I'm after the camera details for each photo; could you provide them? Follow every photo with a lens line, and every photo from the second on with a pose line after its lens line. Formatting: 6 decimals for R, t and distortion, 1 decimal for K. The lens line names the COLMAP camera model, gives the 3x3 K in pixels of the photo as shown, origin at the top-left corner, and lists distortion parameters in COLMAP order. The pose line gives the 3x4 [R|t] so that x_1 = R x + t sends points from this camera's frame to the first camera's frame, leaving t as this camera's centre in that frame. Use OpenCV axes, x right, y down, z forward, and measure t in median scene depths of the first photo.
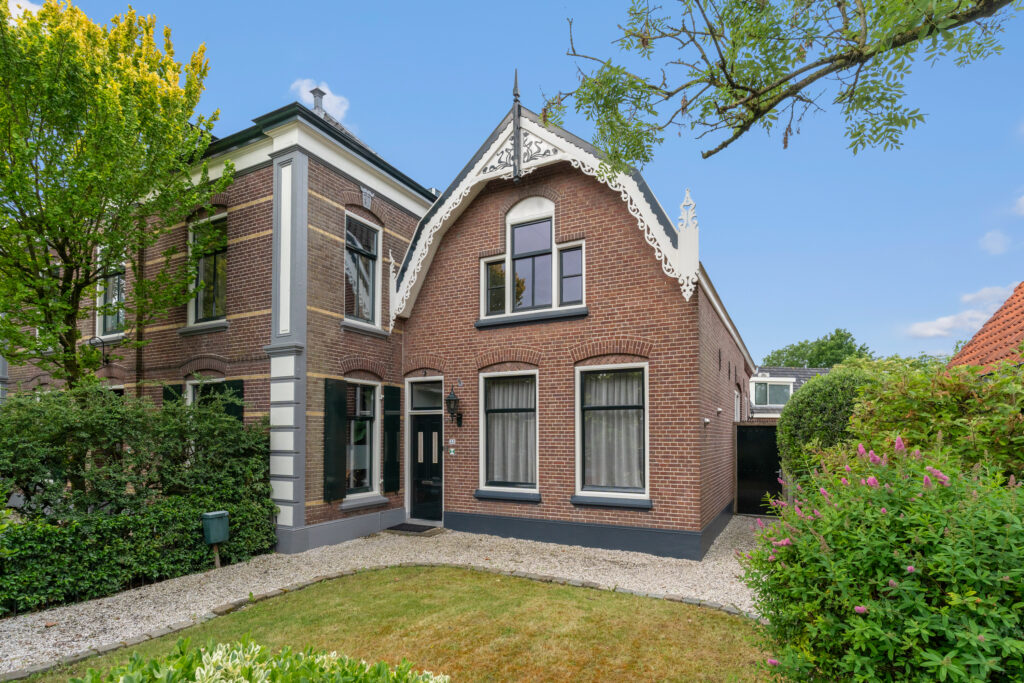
lens RADIAL K [[482.7, 0, 515.8], [0, 482.7, 339.7], [0, 0, 1]] dist [0.000303, 0.000105]
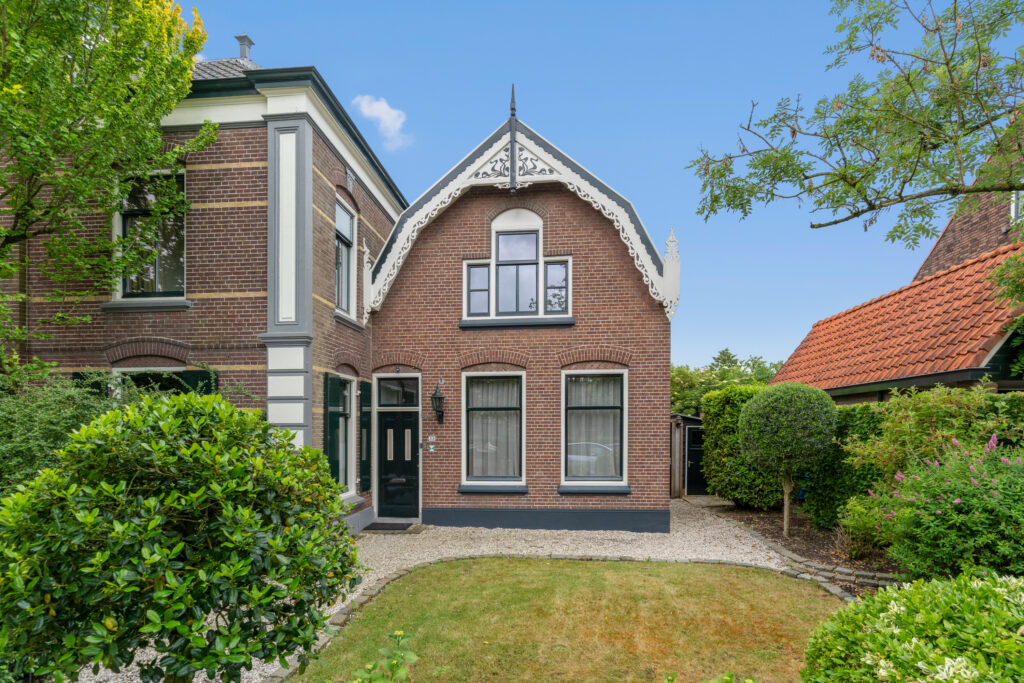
lens RADIAL K [[476.7, 0, 511.4], [0, 476.7, 345.7], [0, 0, 1]] dist [-0.000102, 0.000022]
pose [[0.933022, 0.057618, 0.355176, -0.355019], [-0.064673, 0.997874, 0.008010, -0.001825], [-0.353959, -0.030444, 0.934765, 0.016187]]
